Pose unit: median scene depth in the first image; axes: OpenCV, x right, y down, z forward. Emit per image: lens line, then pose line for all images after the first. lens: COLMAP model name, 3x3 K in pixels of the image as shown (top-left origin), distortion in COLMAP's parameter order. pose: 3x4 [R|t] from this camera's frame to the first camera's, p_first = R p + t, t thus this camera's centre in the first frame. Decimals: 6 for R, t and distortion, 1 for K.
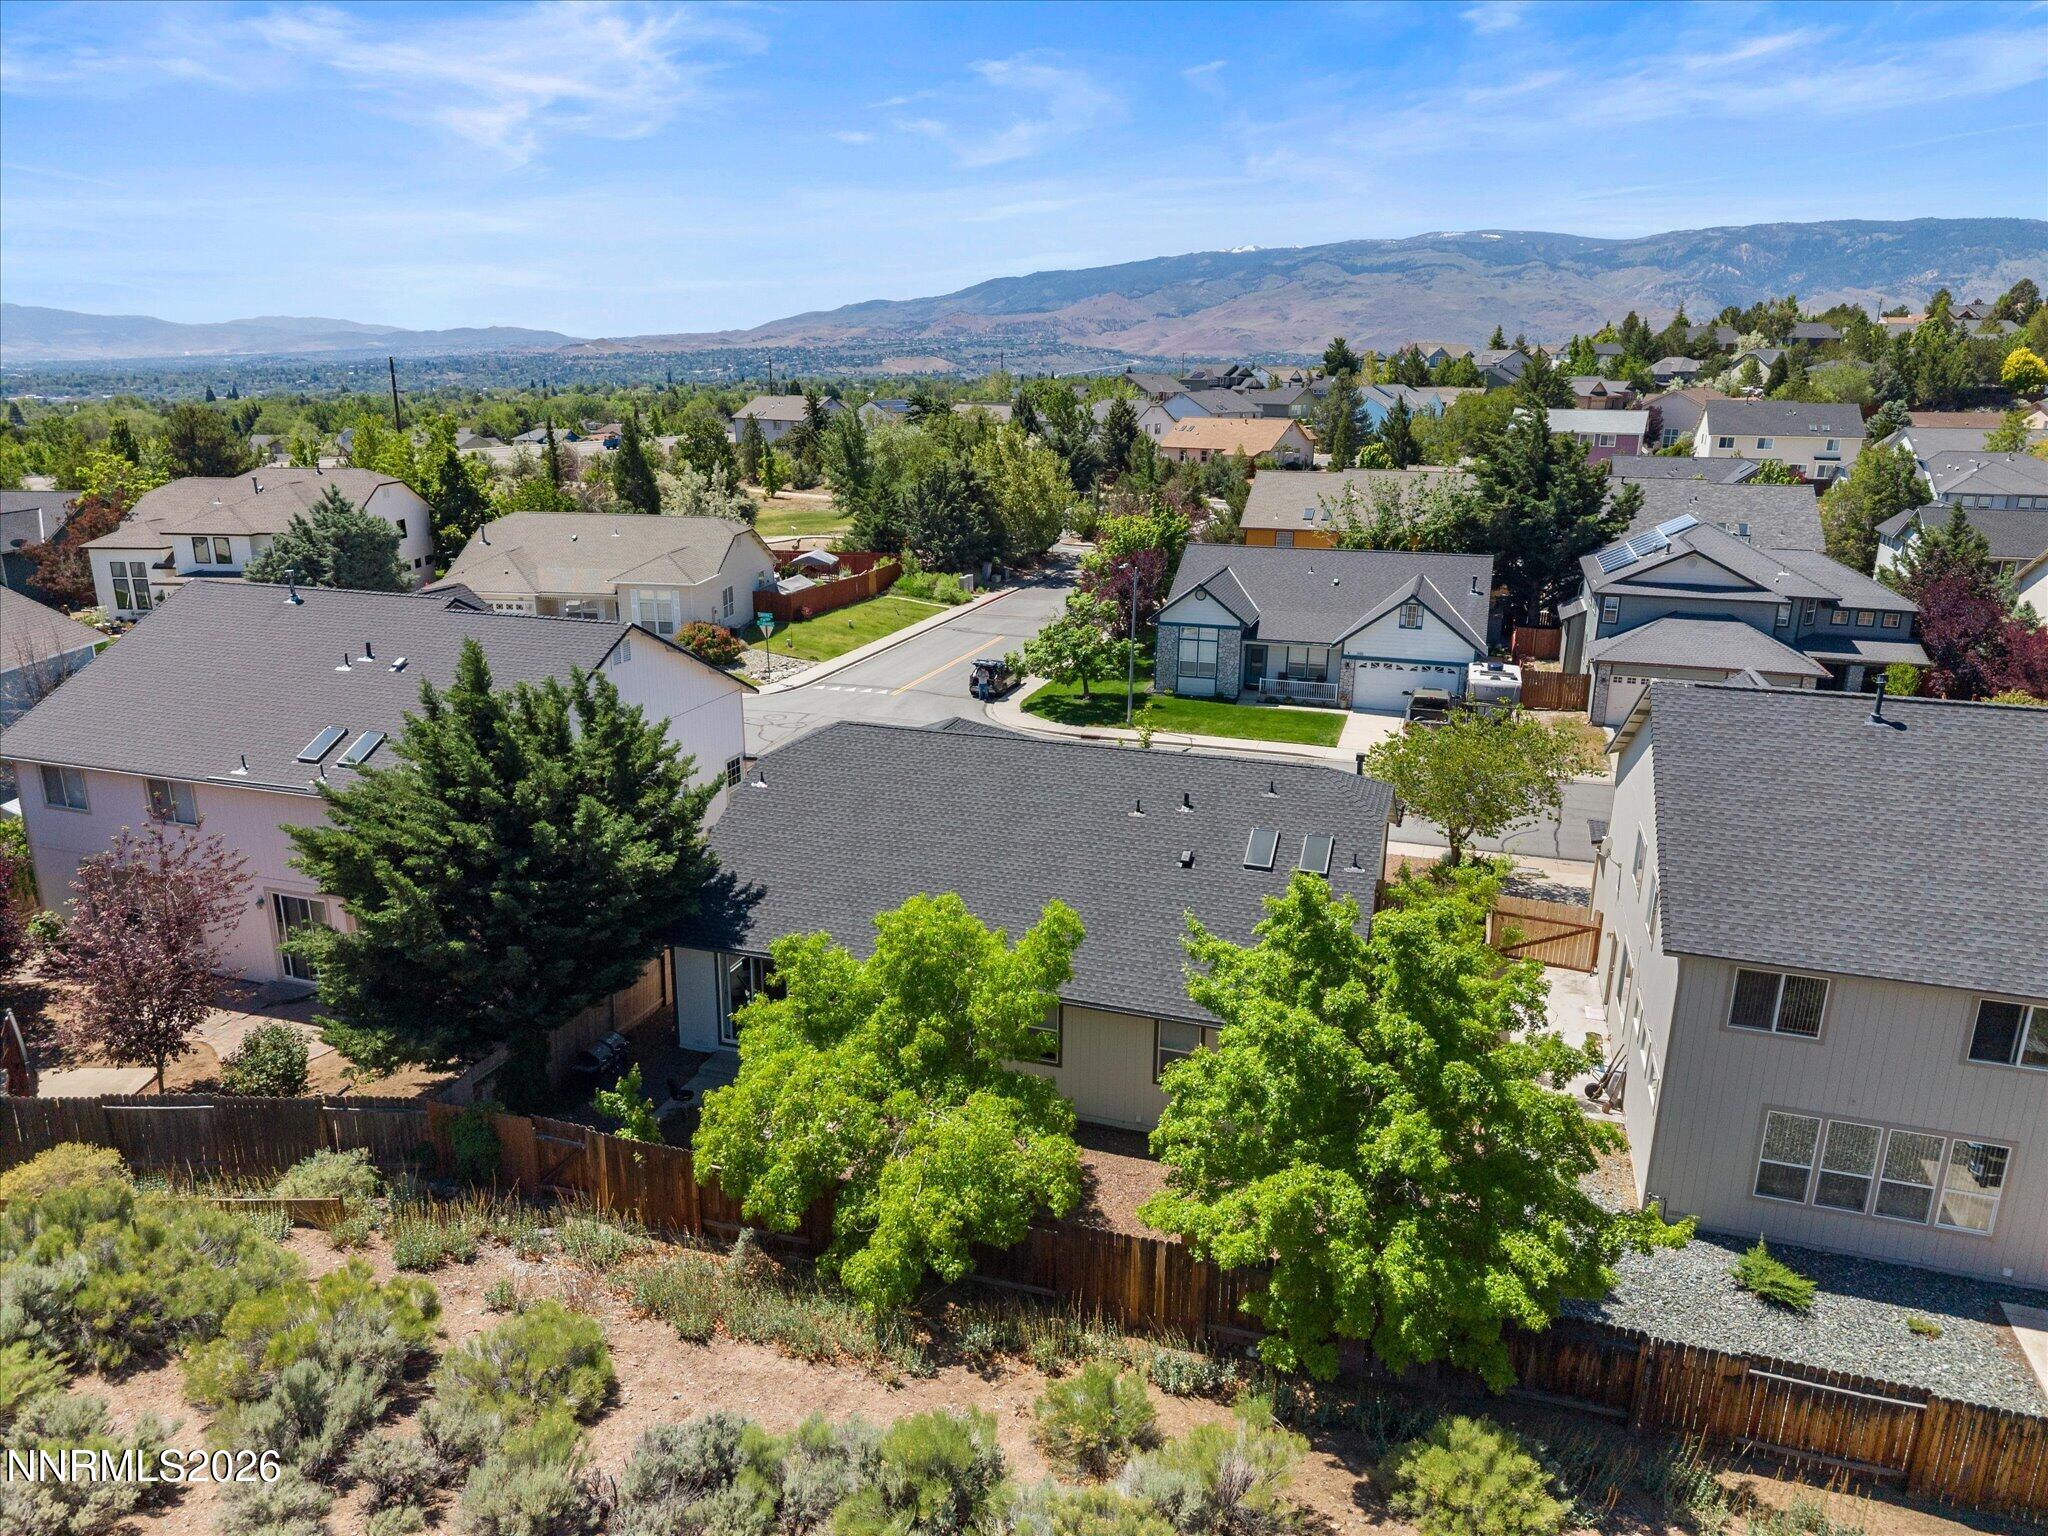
lens RADIAL K [[1363.8, 0, 1032.6], [0, 1363.8, 798.4], [0, 0, 1]] dist [0.028275, -0.028645]
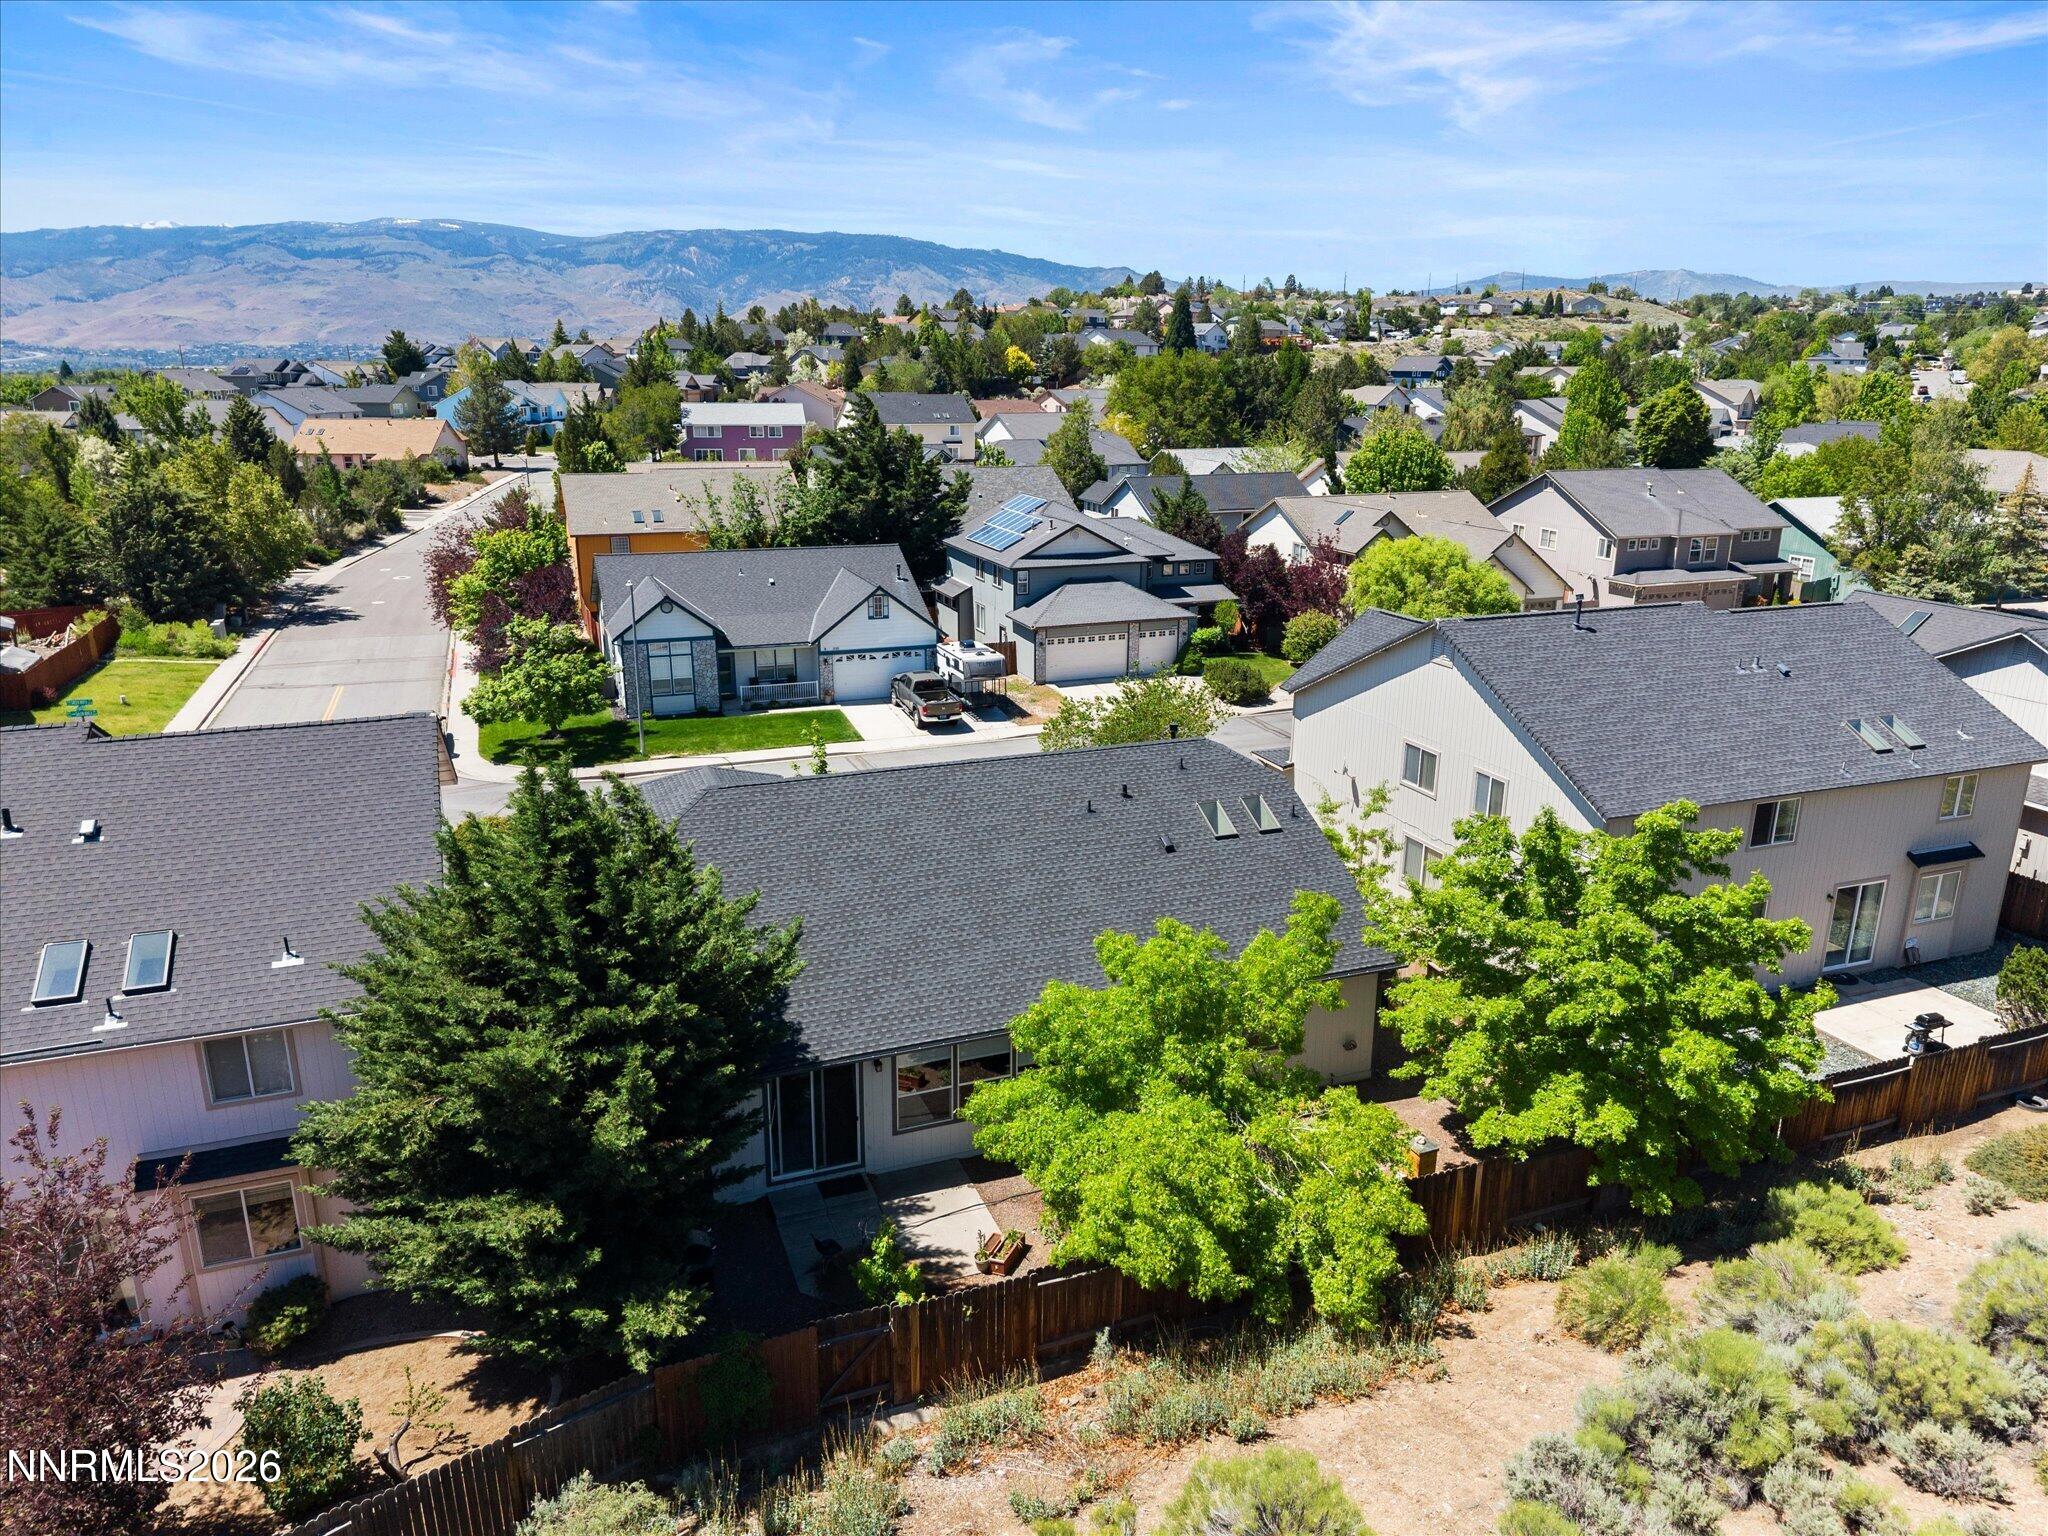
lens RADIAL K [[1363.8, 0, 1026.4], [0, 1363.8, 779.8], [0, 0, 1]] dist [0.028275, -0.028645]
pose [[0.780925, -0.186627, 0.596093, -0.220515], [0.191172, 0.979938, 0.056353, -0.032007], [-0.594651, 0.069948, 0.800935, 0.084972]]
